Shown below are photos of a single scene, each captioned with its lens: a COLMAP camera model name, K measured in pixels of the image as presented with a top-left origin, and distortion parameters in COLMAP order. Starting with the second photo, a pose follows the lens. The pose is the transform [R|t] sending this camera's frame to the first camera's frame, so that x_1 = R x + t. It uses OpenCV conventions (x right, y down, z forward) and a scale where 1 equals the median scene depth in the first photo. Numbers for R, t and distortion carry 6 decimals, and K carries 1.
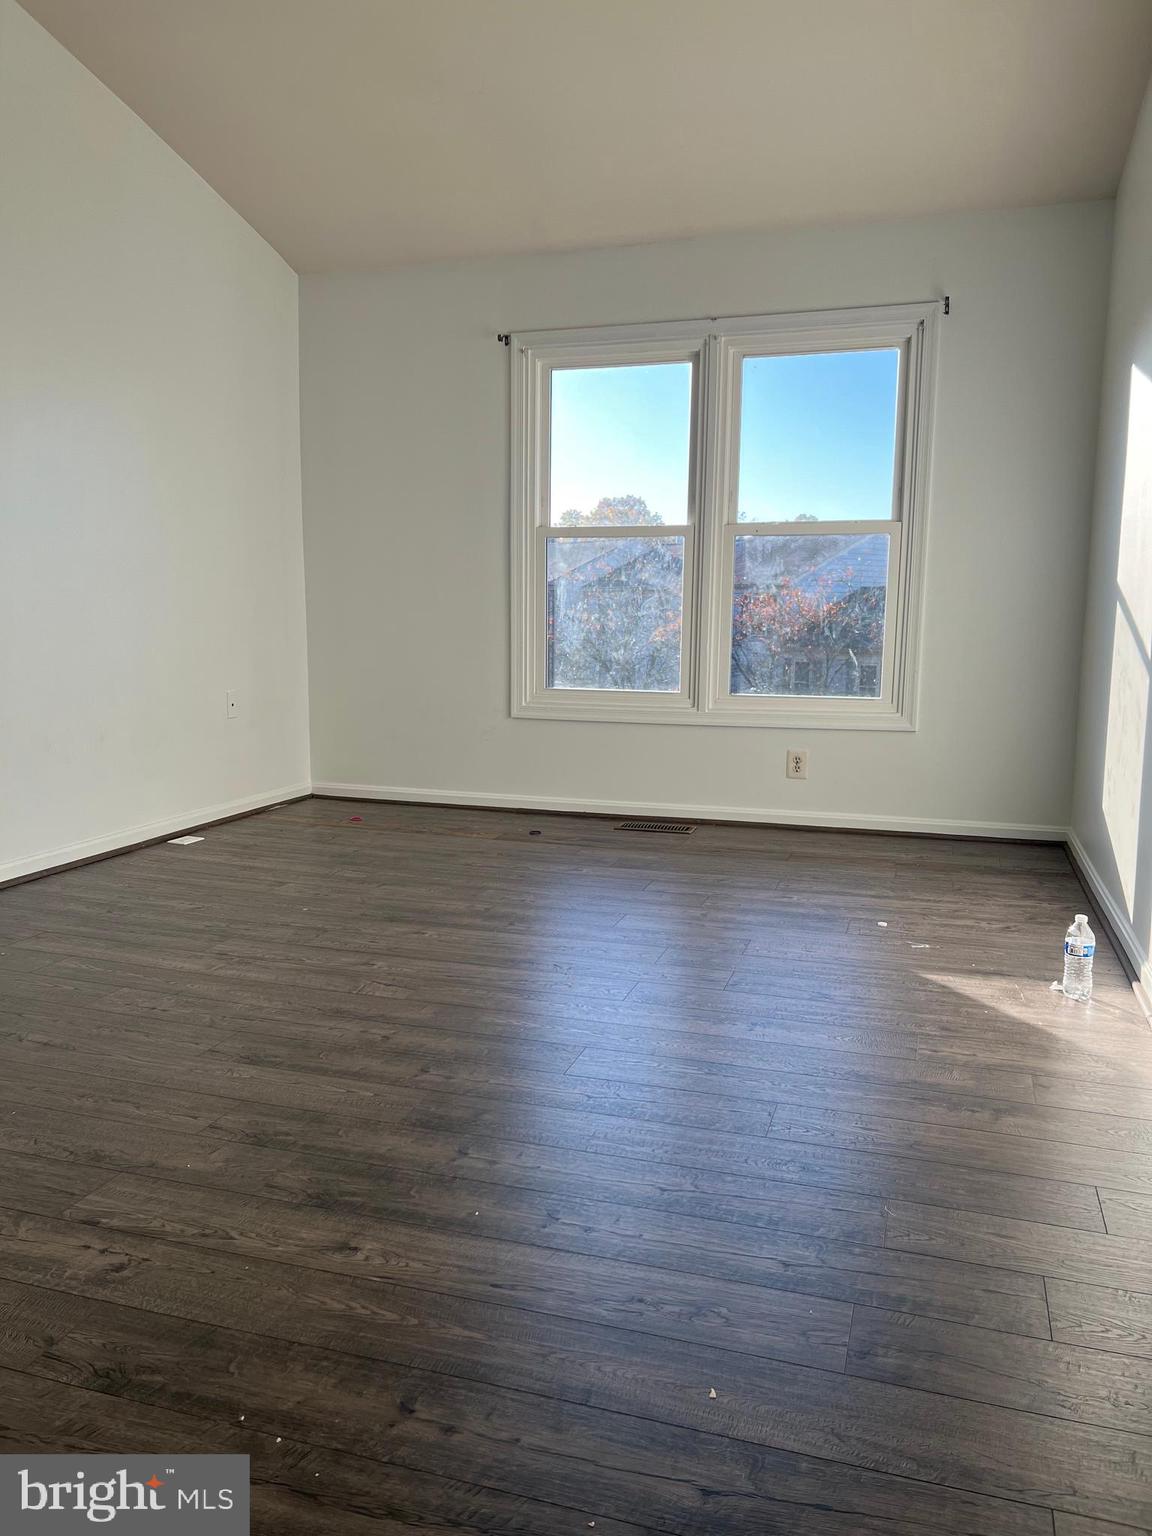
lens RADIAL K [[1159.4, 0, 577.5], [0, 1159.4, 769.0], [0, 0, 1]] dist [0.043113, -0.034658]
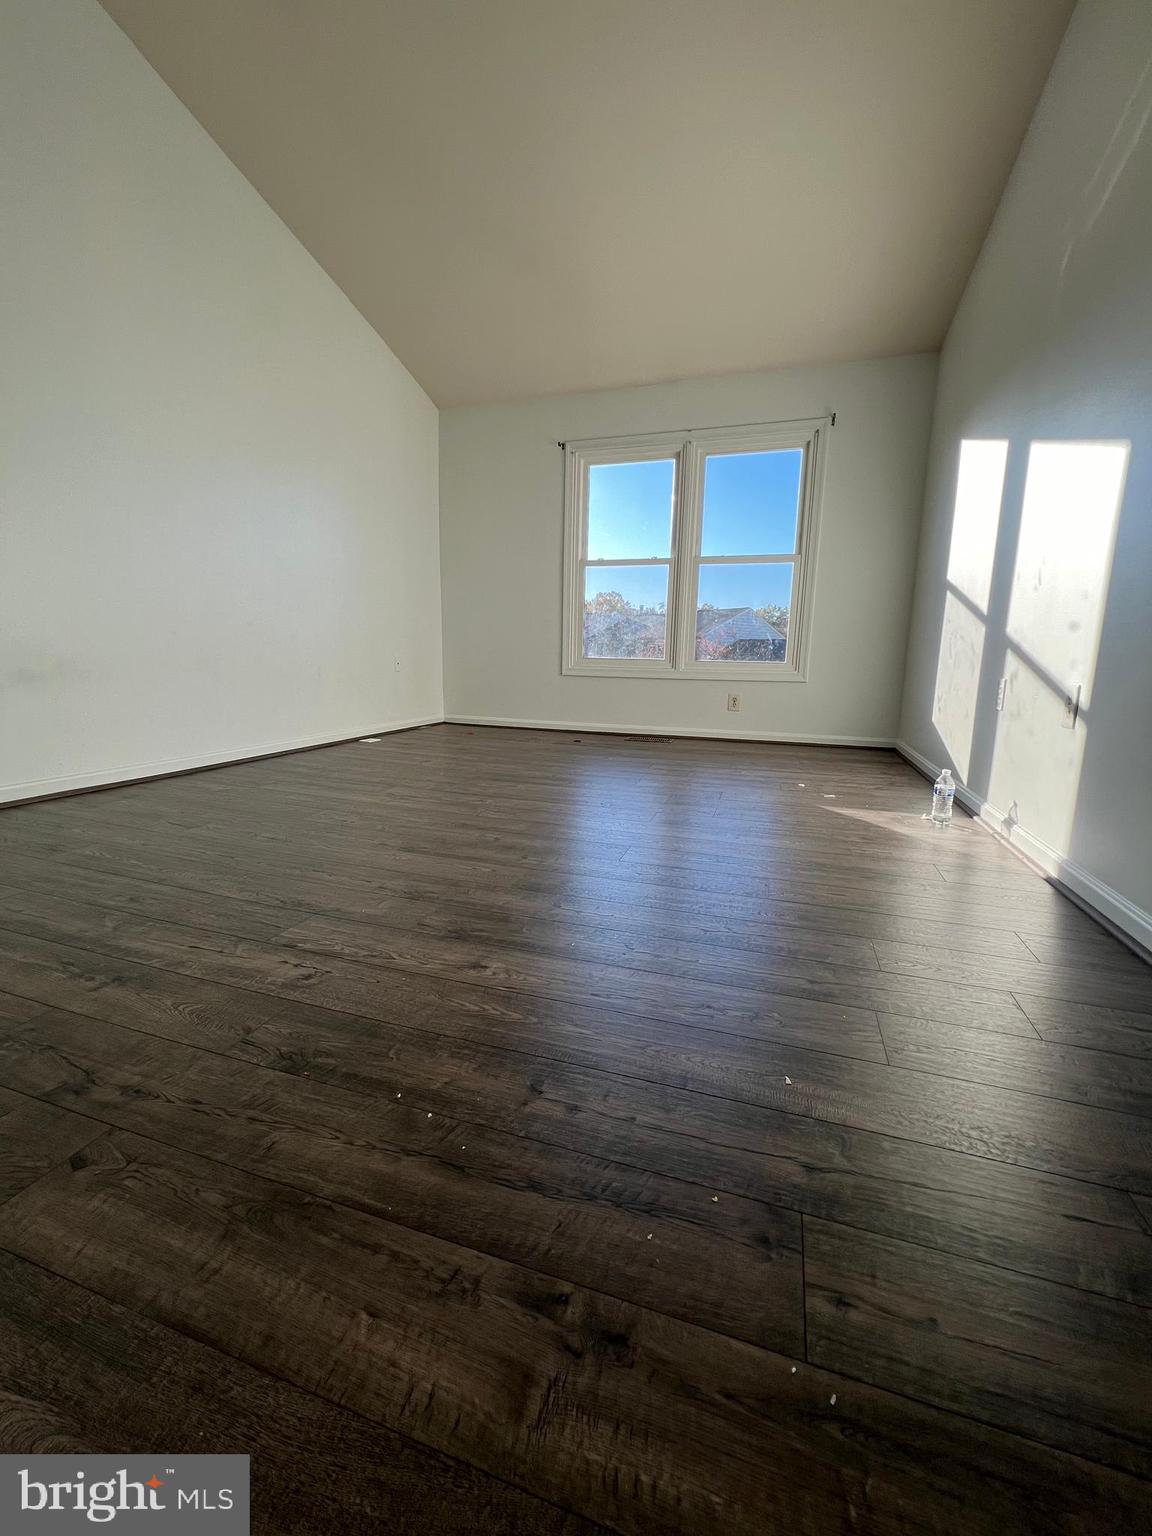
lens RADIAL K [[617.9, 0, 583.0], [0, 617.9, 764.1], [0, 0, 1]] dist [-0.000145, 0.000583]
pose [[0.999930, 0.011798, -0.000445, -0.058385], [-0.011769, 0.999067, 0.041560, 0.107073], [0.000935, -0.041552, 0.999136, 0.219750]]
